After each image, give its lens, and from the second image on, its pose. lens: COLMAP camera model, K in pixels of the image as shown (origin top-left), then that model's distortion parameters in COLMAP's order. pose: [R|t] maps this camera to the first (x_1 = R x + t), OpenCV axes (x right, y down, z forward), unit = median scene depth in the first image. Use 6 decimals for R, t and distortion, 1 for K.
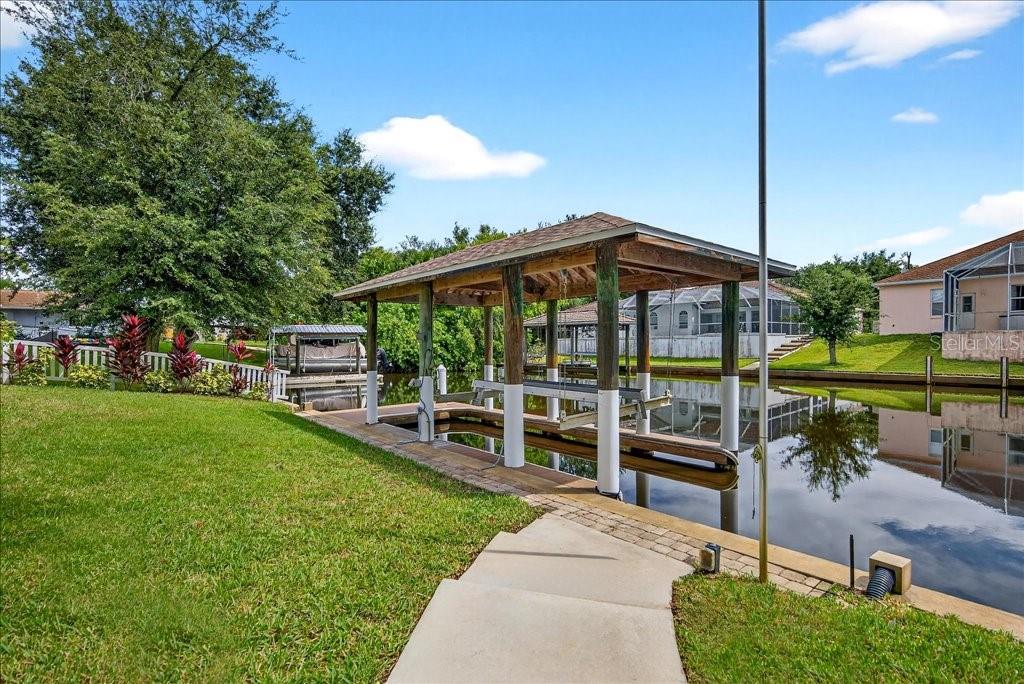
lens RADIAL K [[477.0, 0, 515.0], [0, 477.0, 355.5], [0, 0, 1]] dist [-0.039277, 0.024960]
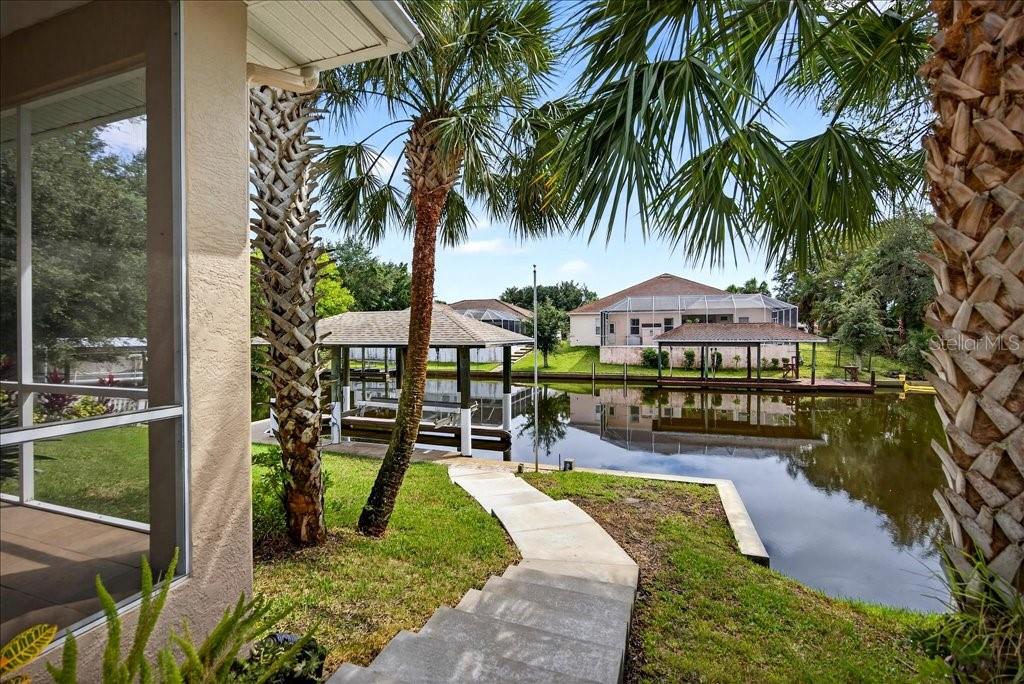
lens RADIAL K [[398.7, 0, 528.5], [0, 398.7, 344.4], [0, 0, 1]] dist [-0.027322, 0.000162]
pose [[0.850545, 0.011688, 0.525773, -0.065293], [0.004026, 0.999579, -0.028733, -0.020765], [-0.525888, 0.026556, 0.850139, -0.088128]]
